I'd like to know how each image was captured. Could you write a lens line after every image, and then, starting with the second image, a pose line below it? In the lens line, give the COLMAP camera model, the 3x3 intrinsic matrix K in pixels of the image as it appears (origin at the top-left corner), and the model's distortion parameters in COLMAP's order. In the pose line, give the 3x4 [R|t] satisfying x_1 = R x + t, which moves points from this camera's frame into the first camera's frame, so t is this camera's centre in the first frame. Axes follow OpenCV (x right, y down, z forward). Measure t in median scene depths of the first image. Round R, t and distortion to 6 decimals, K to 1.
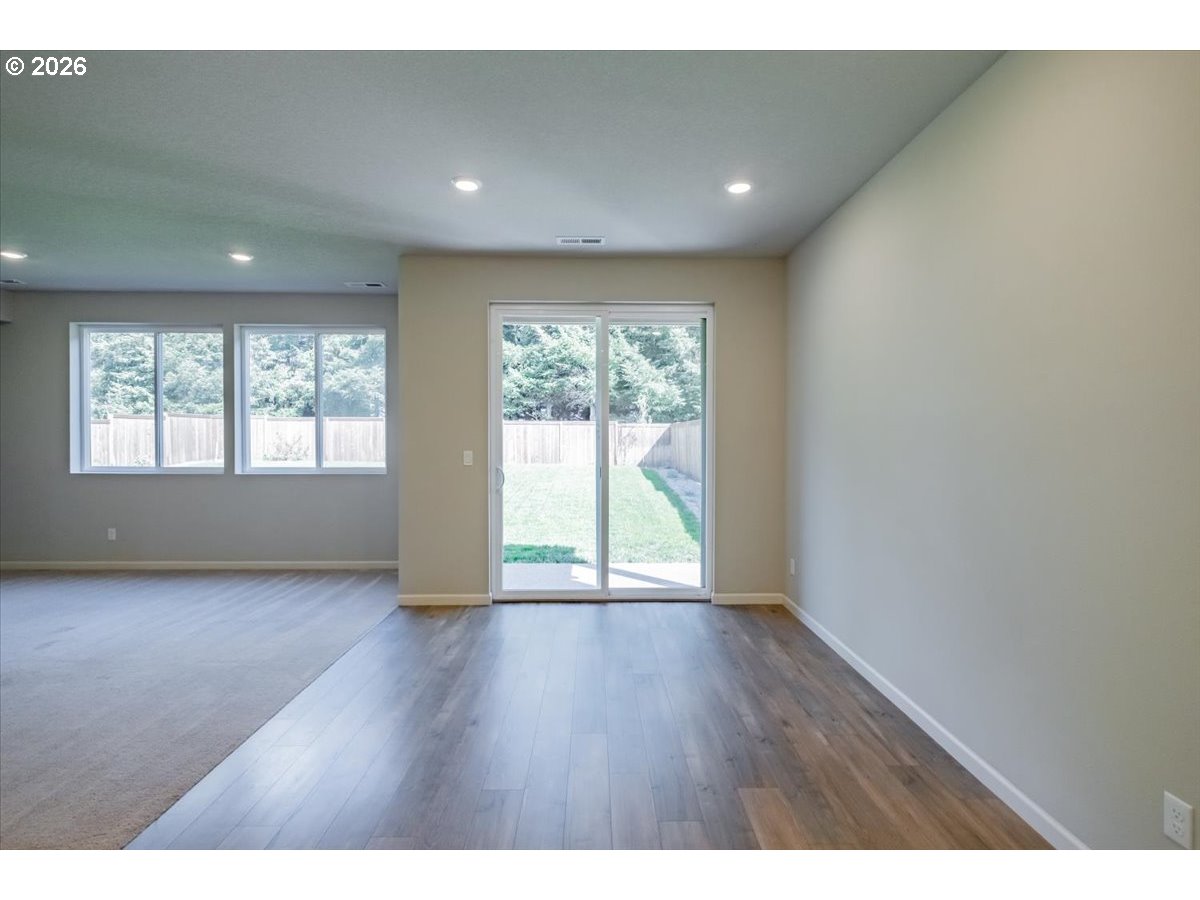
lens RADIAL K [[564.3, 0, 599.6], [0, 564.3, 445.1], [0, 0, 1]] dist [-0.001060, -0.000305]
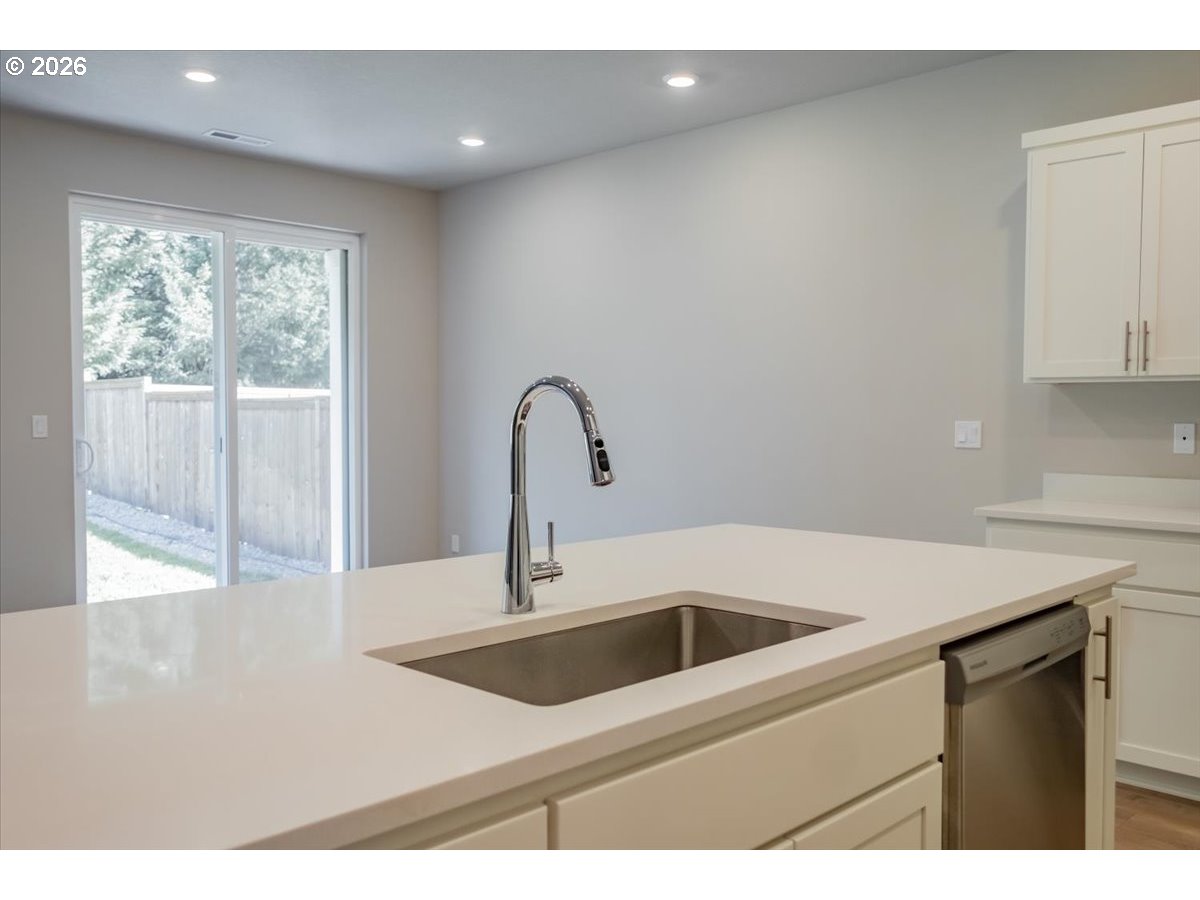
lens RADIAL K [[1015.6, 0, 600.0], [0, 1015.6, 450.0], [0, 0, 1]] dist [-0.002238, -0.001830]
pose [[0.716889, -0.026413, 0.696687, -0.105021], [0.008301, 0.999535, 0.029353, 0.003784], [-0.697138, -0.015260, 0.716774, -0.054435]]
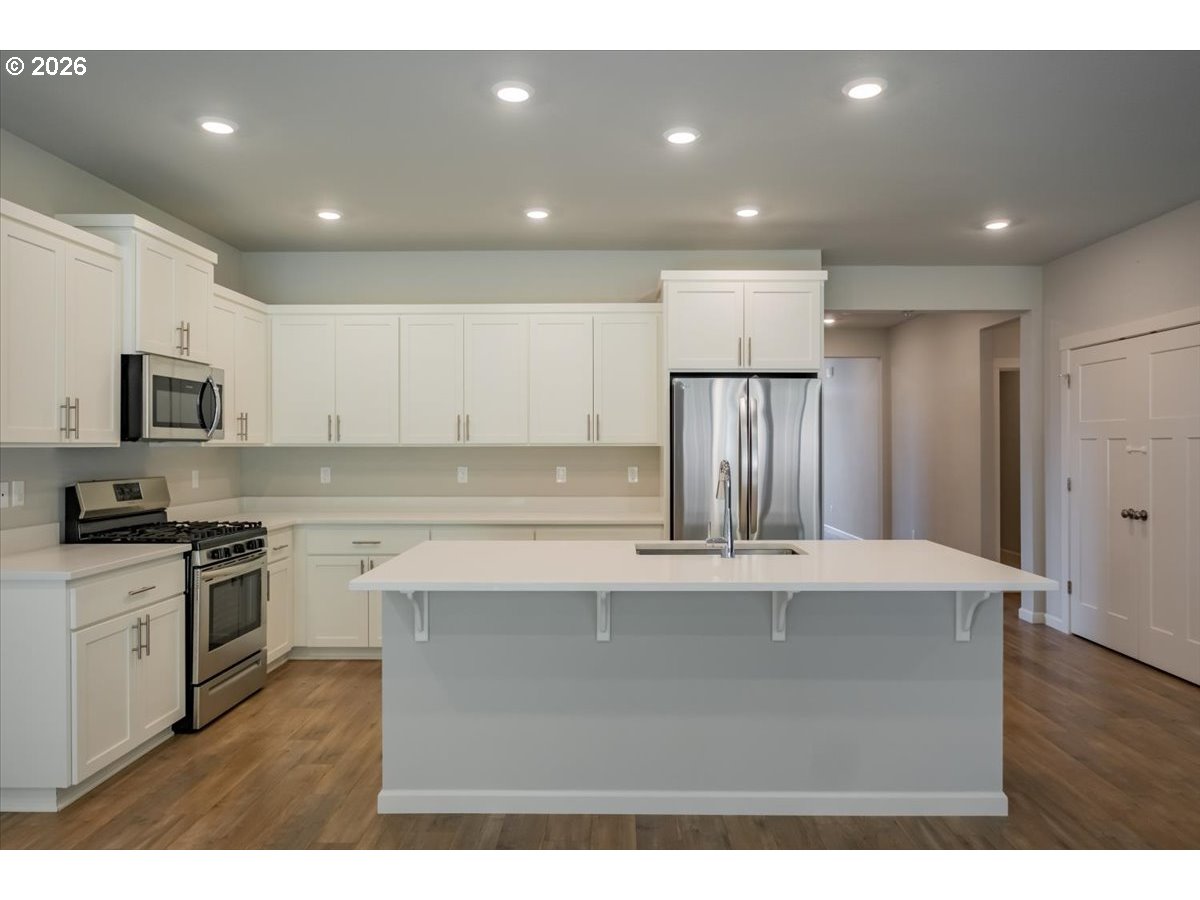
lens RADIAL K [[808.1, 0, 600.0], [0, 808.1, 450.0], [0, 0, 1]] dist [0.000957, -0.000897]
pose [[-0.999066, -0.000611, 0.043205, -0.047512], [0.000312, 0.999772, 0.021343, -0.003369], [-0.043208, 0.021337, -0.998838, 0.126306]]
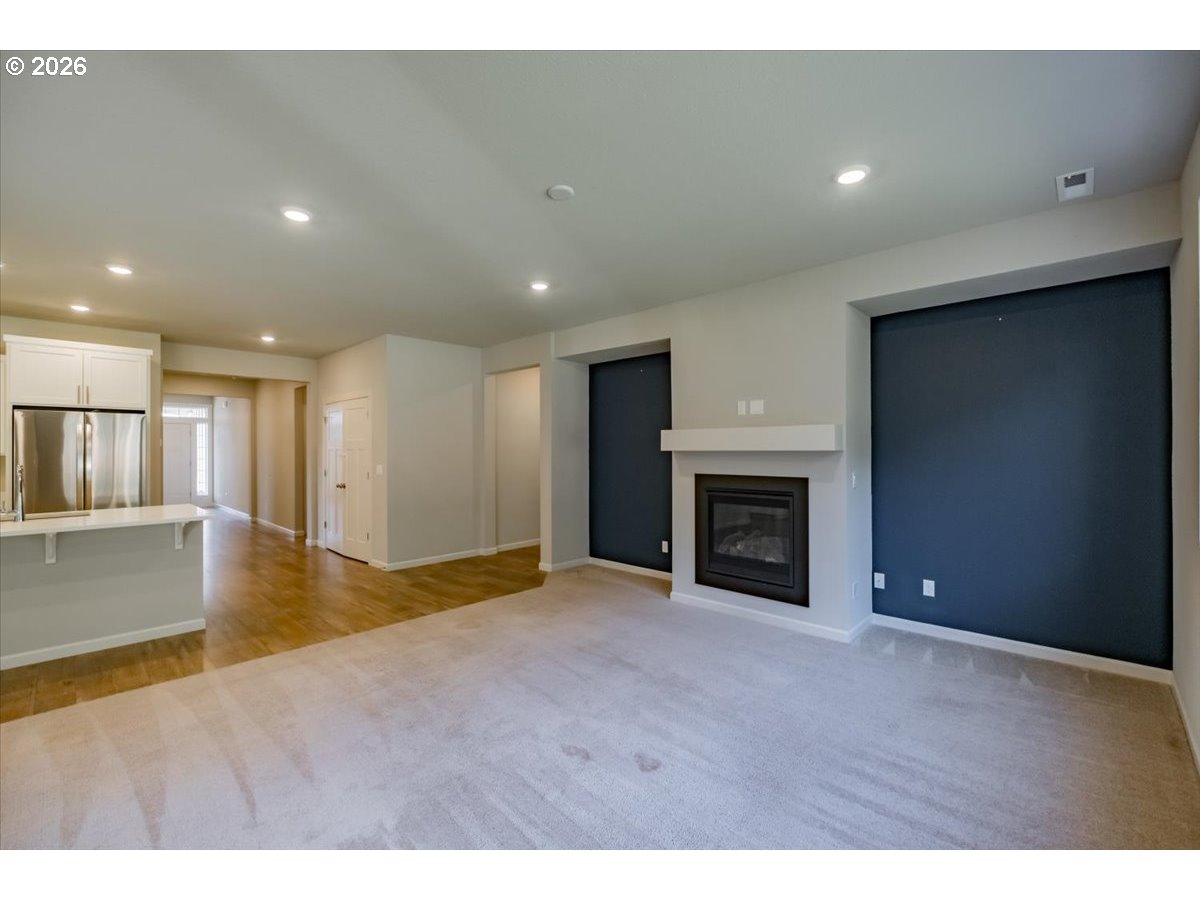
lens RADIAL K [[516.9, 0, 604.7], [0, 516.9, 445.6], [0, 0, 1]] dist [0.001055, -0.004225]
pose [[-0.703389, -0.004790, -0.710789, -0.074670], [-0.007710, 0.999970, 0.000891, -0.005394], [0.710763, 0.006107, -0.703405, 0.207527]]
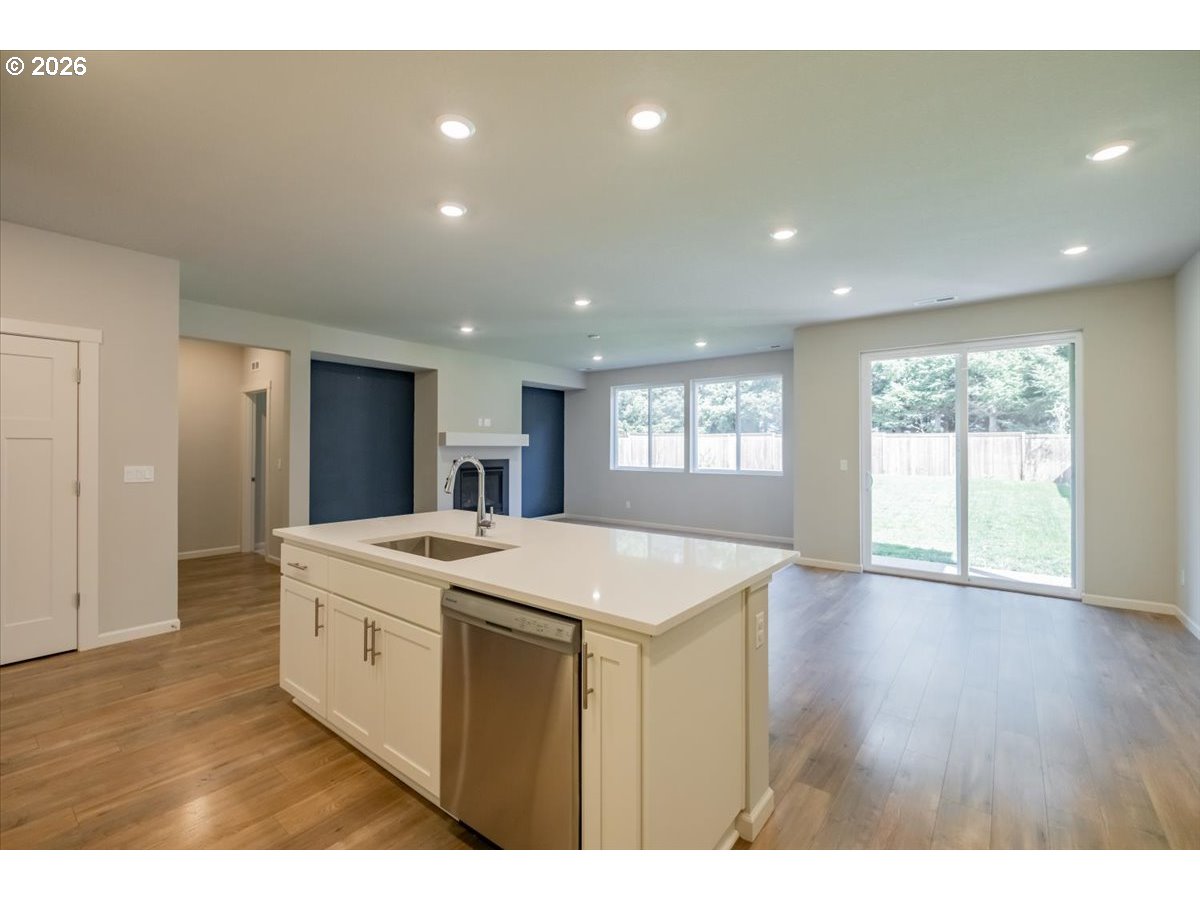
lens RADIAL K [[509.8, 0, 607.4], [0, 509.8, 443.9], [0, 0, 1]] dist [-0.000495, -0.000288]
pose [[0.781900, -0.005754, -0.623377, 0.017646], [-0.009460, 0.999733, -0.021093, 0.000462], [0.623332, 0.022390, 0.781636, -0.064910]]
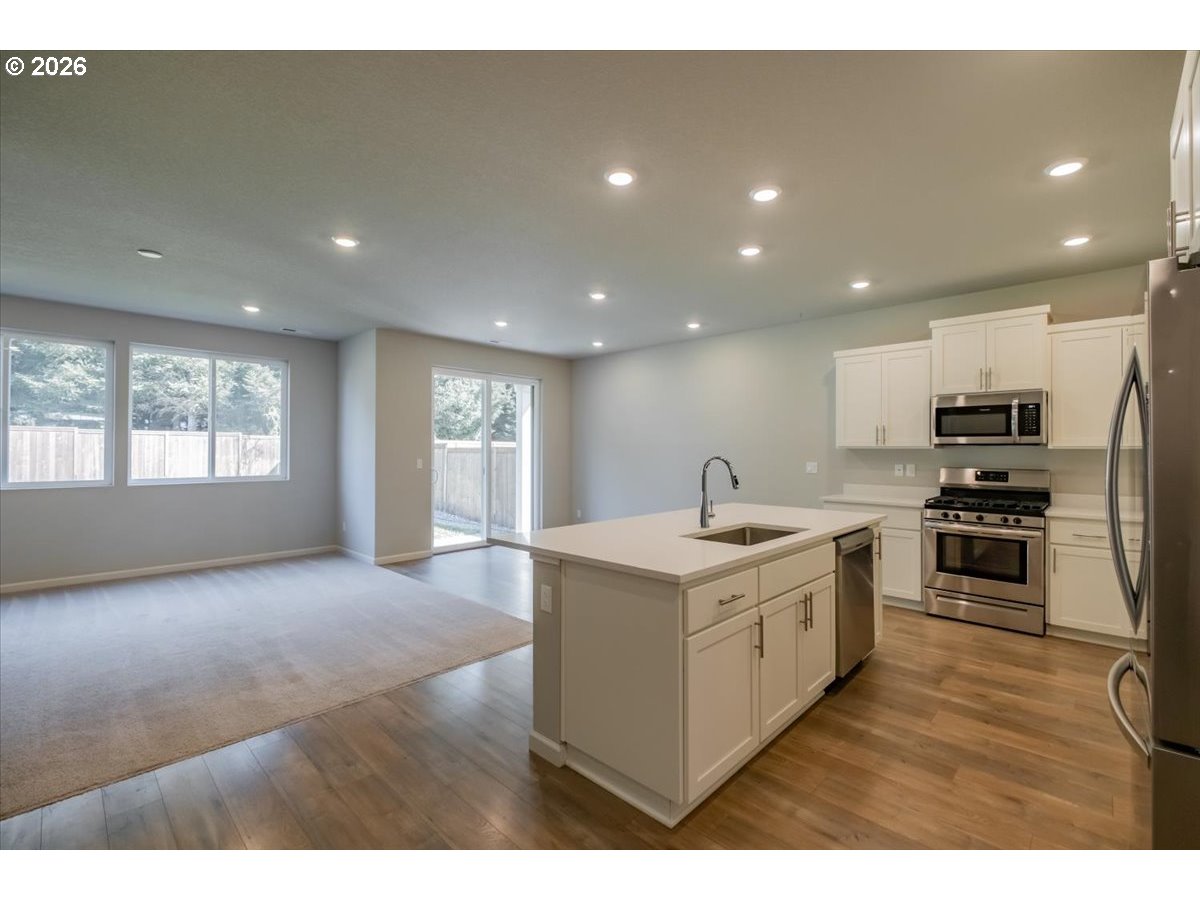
lens RADIAL K [[516.9, 0, 604.7], [0, 516.9, 445.6], [0, 0, 1]] dist [0.001055, -0.004225]
pose [[0.705793, 0.006573, 0.708388, -0.157217], [0.008331, 0.999811, -0.017578, 0.000432], [-0.708369, 0.018308, 0.705604, -0.066688]]
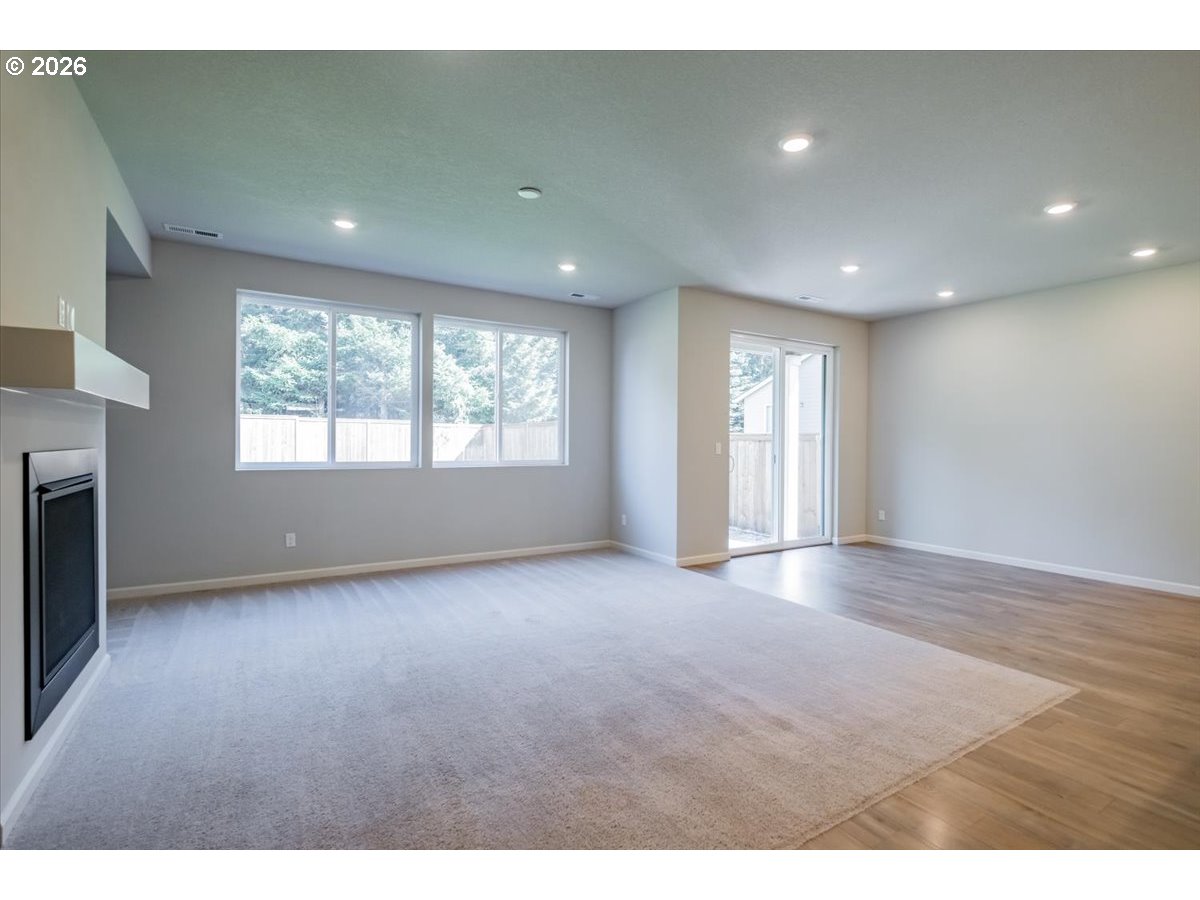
lens RADIAL K [[567.8, 0, 616.1], [0, 567.8, 447.4], [0, 0, 1]] dist [0.002765, 0.000102]
pose [[0.857649, -0.000361, 0.514235, -0.197607], [0.000648, 1.000000, -0.000378, 0.003749], [-0.514235, 0.000658, 0.857649, -0.000952]]
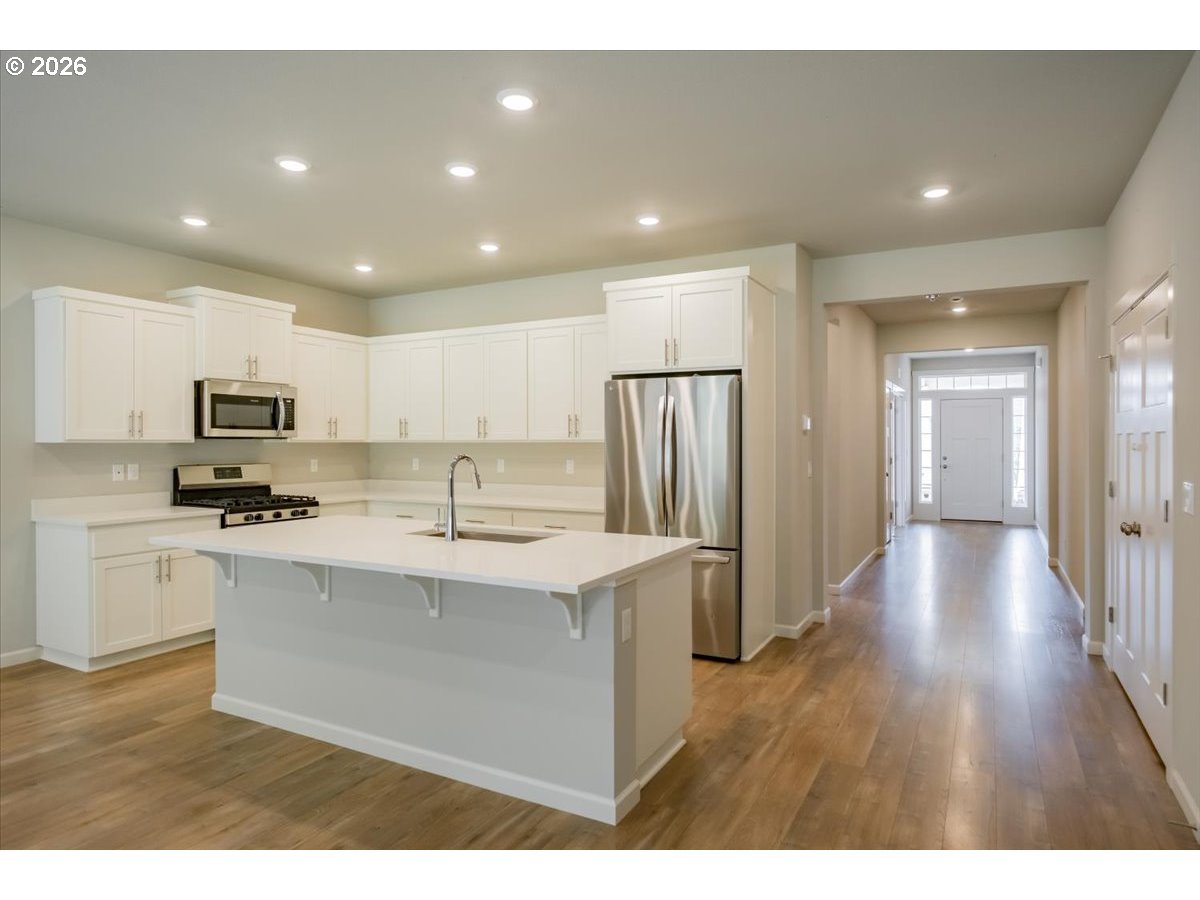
lens RADIAL K [[702.3, 0, 600.9], [0, 702.3, 446.2], [0, 0, 1]] dist [0.000447, -0.001078]
pose [[-0.866459, -0.003482, 0.499235, -0.148769], [0.007355, 0.999778, 0.019738, -0.002756], [-0.499193, 0.020774, -0.866242, 0.092688]]
